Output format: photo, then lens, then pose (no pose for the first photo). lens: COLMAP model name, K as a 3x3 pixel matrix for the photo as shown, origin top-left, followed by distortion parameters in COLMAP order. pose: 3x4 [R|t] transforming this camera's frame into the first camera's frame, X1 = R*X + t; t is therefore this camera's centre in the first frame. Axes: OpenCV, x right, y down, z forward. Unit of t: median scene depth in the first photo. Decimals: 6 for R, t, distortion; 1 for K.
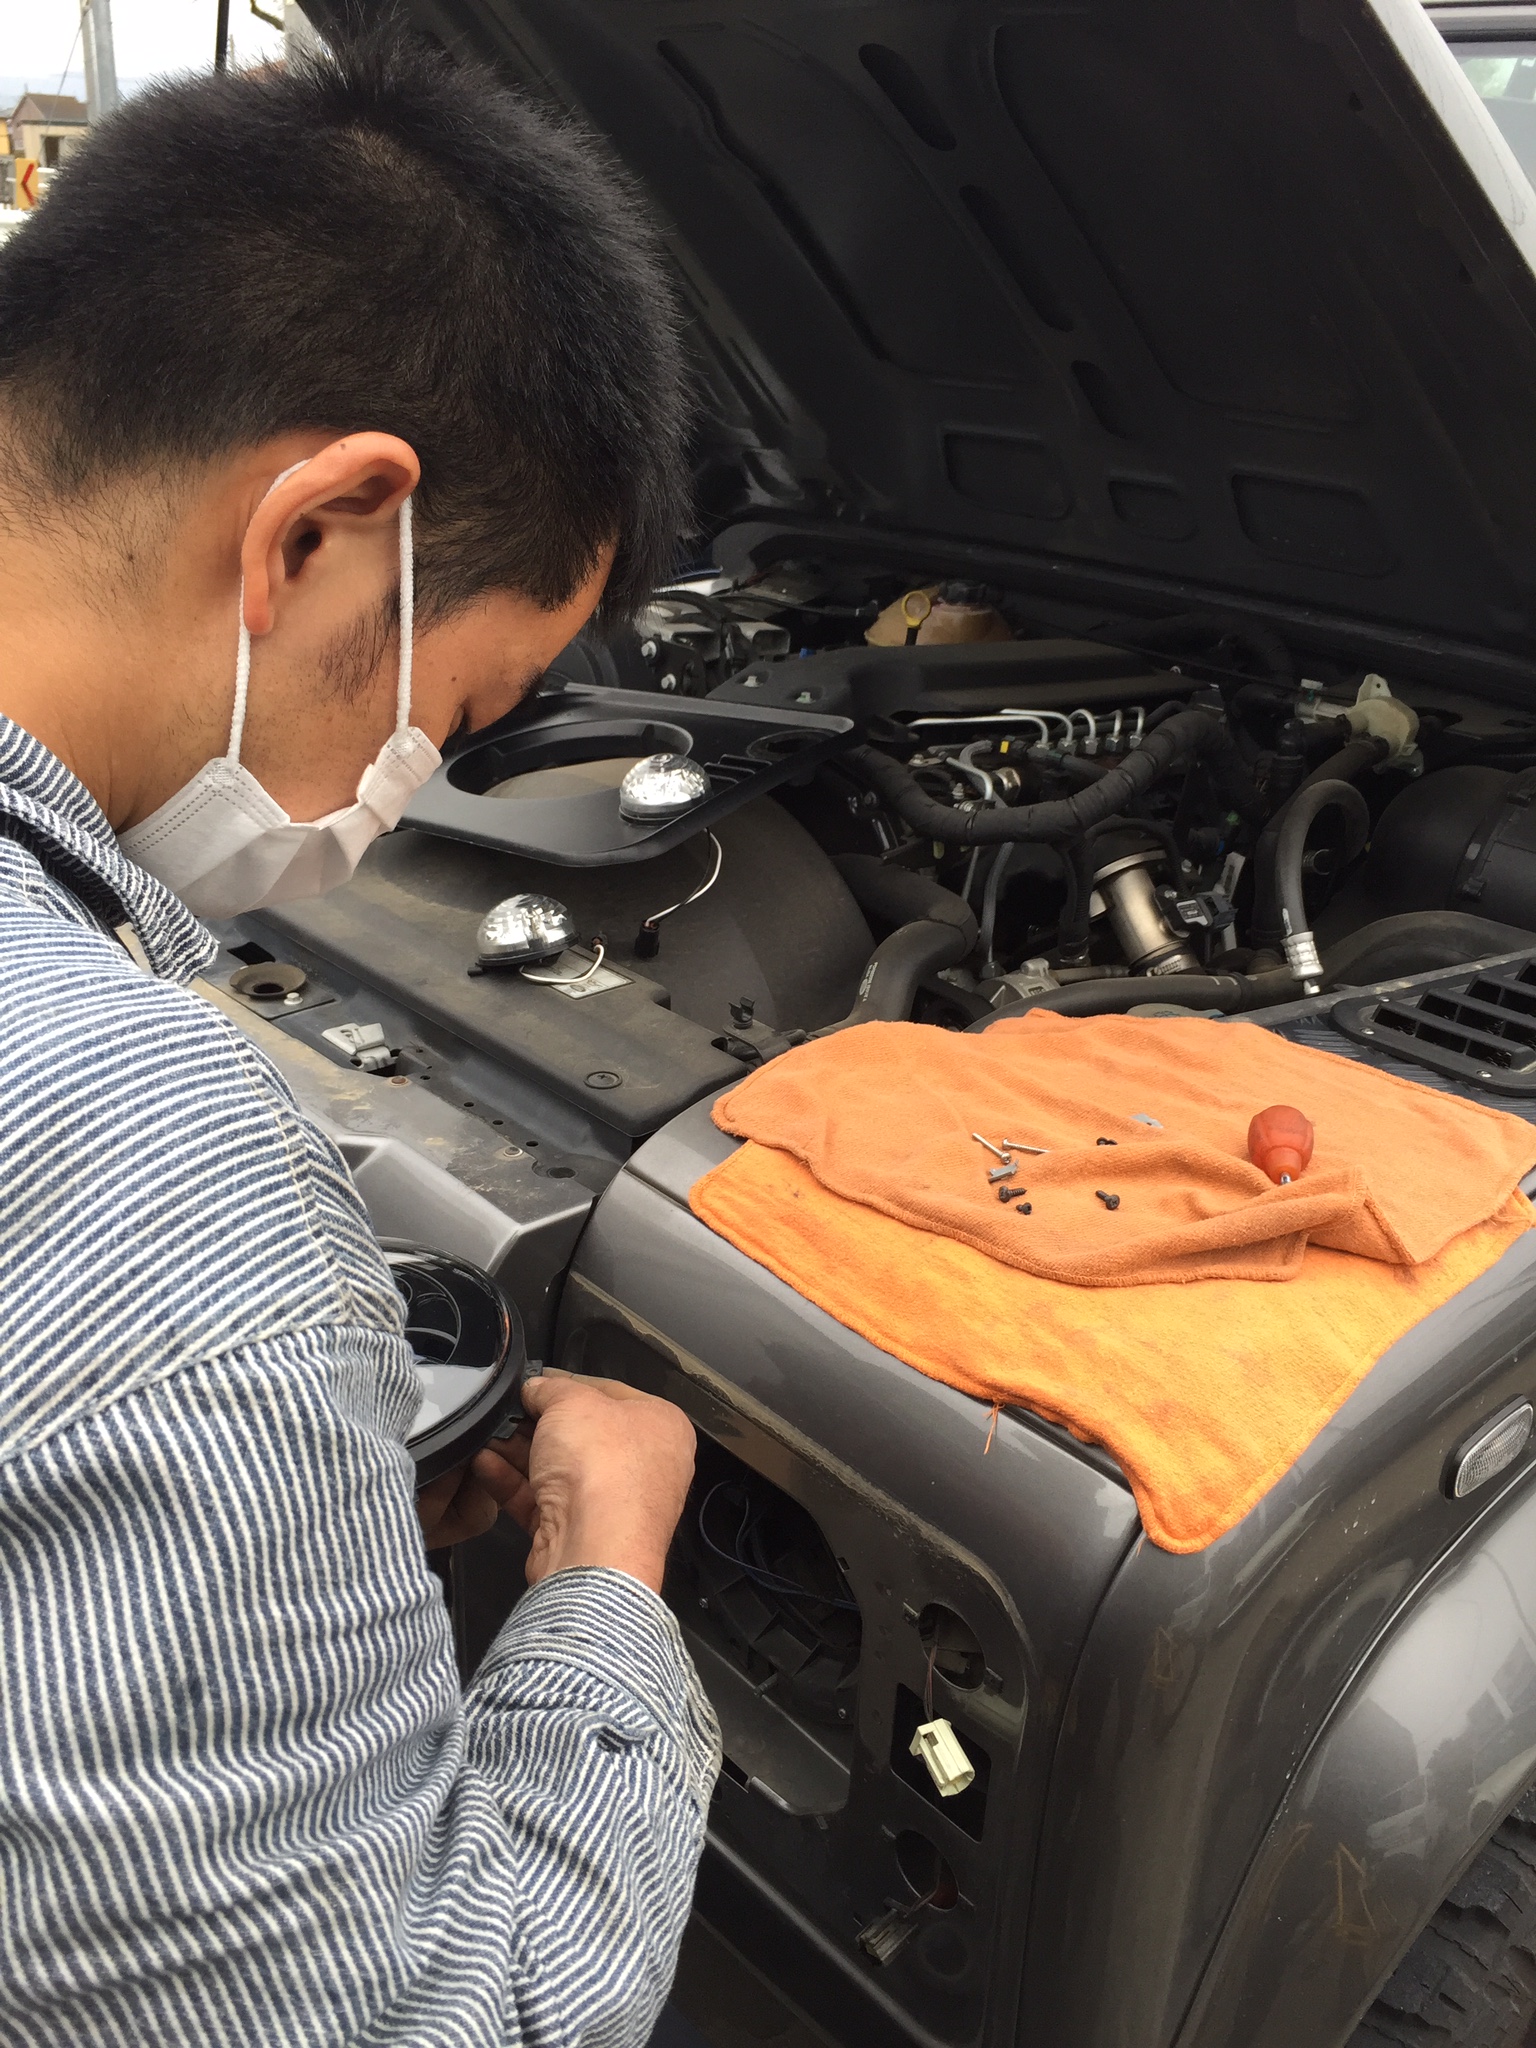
lens RADIAL K [[1729.4, 0, 768.0], [0, 1729.4, 1024.0], [0, 0, 1]] dist [0.070794, -0.096914]
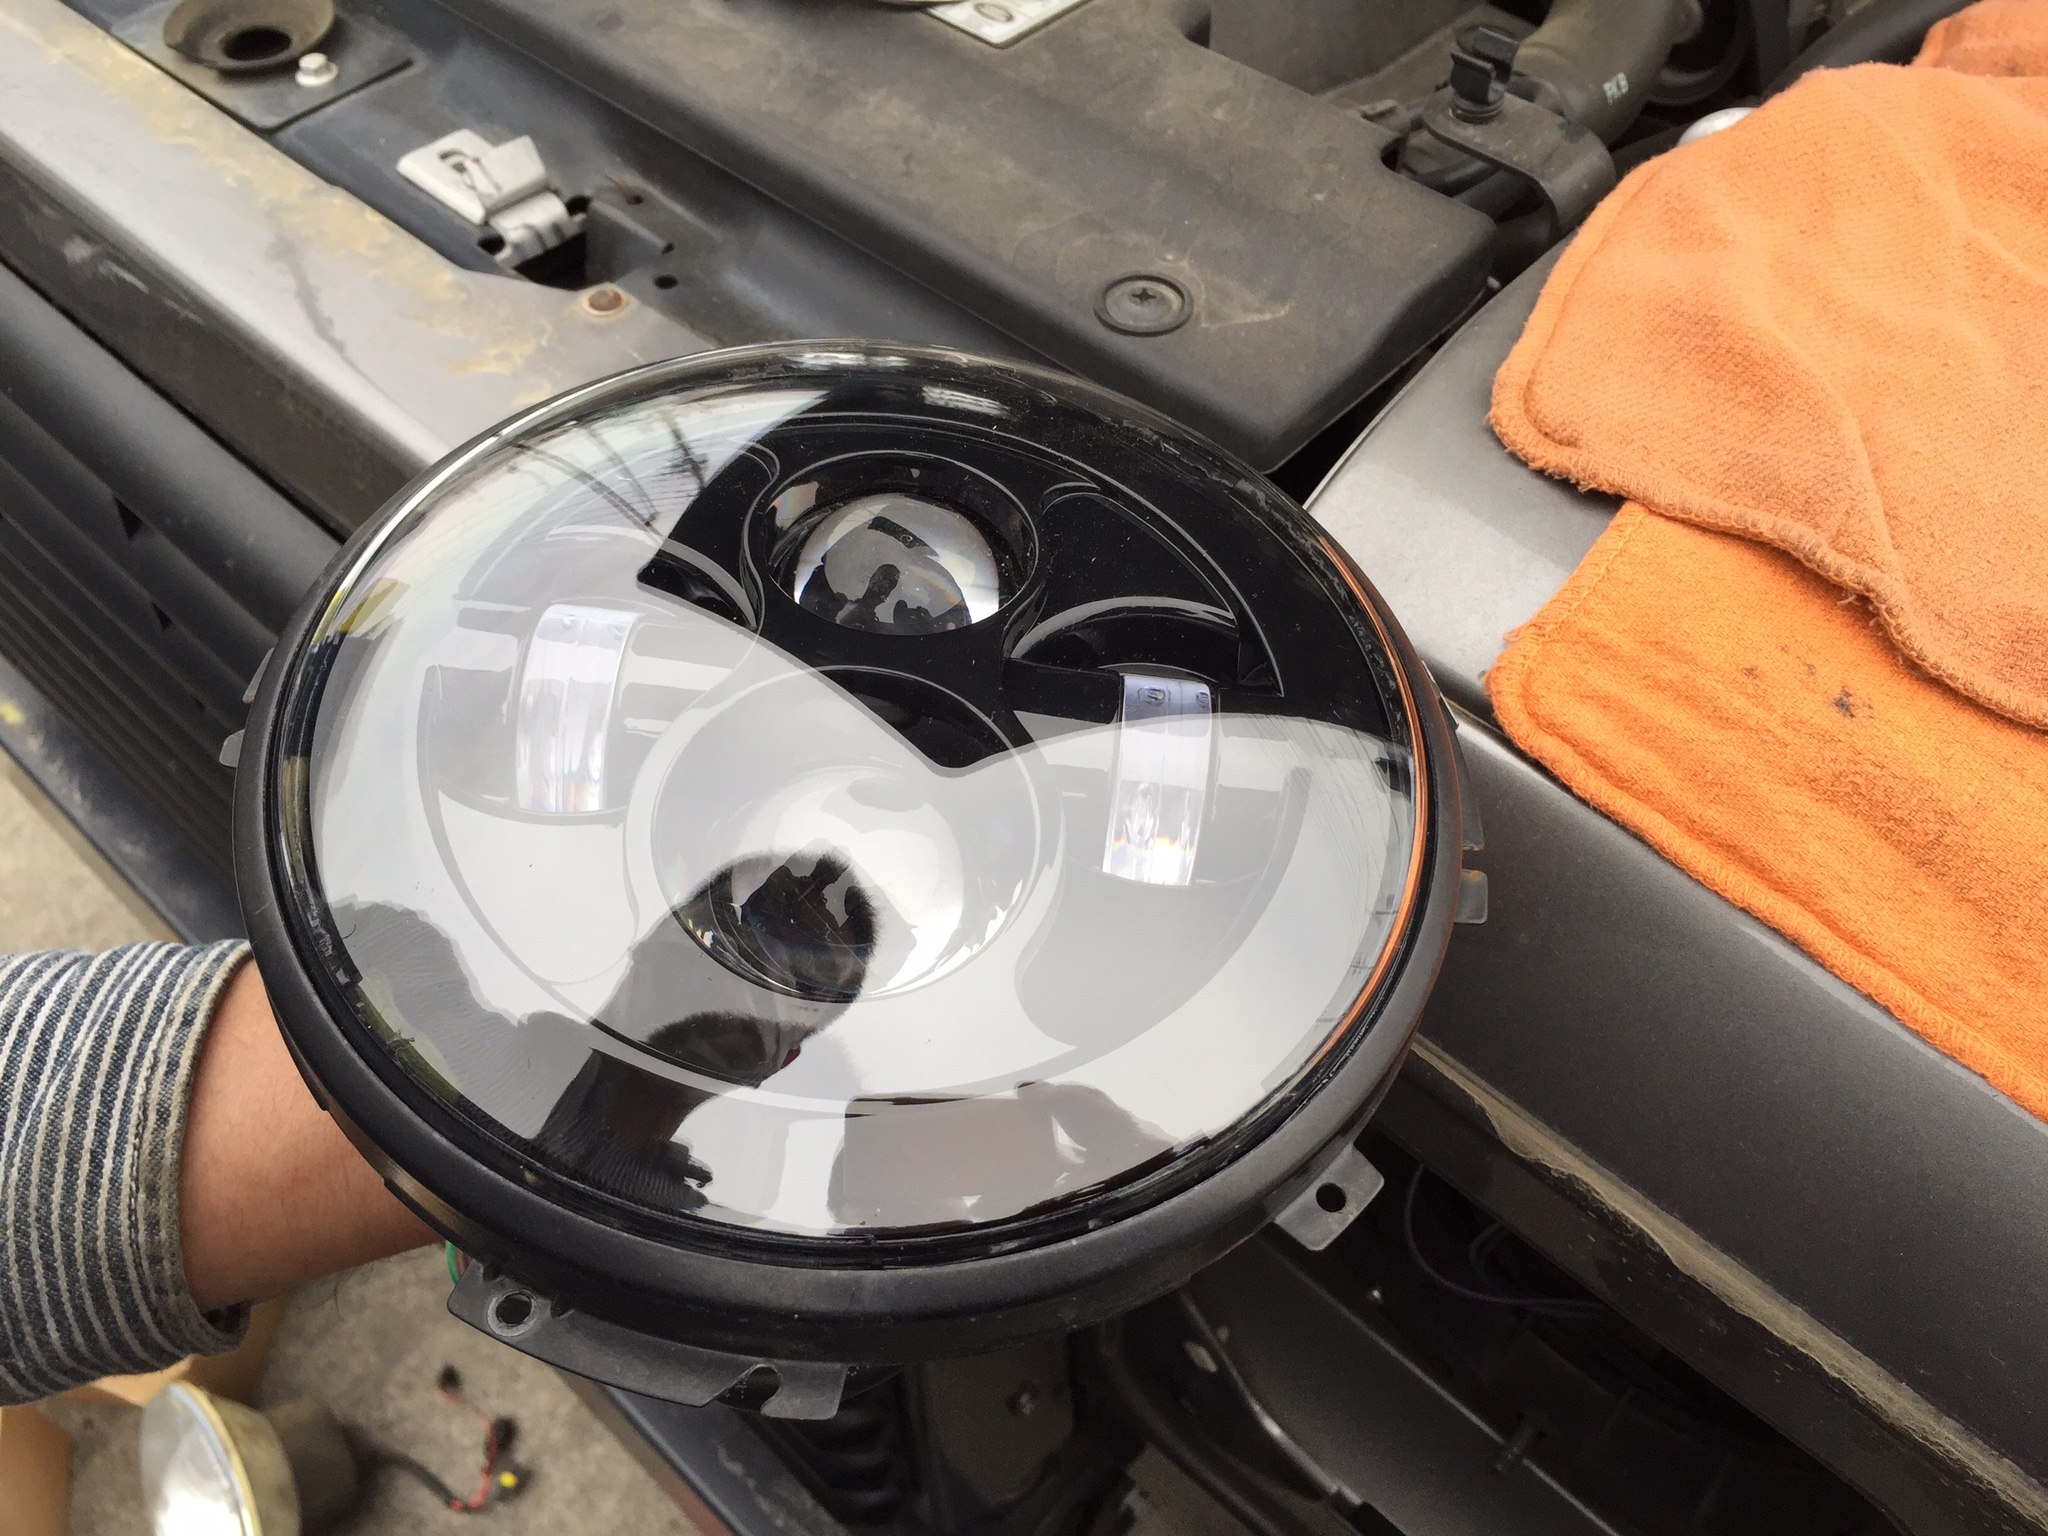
lens RADIAL K [[1729.4, 0, 1023.6], [0, 1729.4, 843.3], [0, 0, 1]] dist [0.070794, -0.096914]
pose [[0.997076, -0.075517, 0.011717, -0.126339], [0.061229, 0.881172, 0.468814, -0.042085], [-0.045728, -0.466726, 0.883219, 0.559114]]
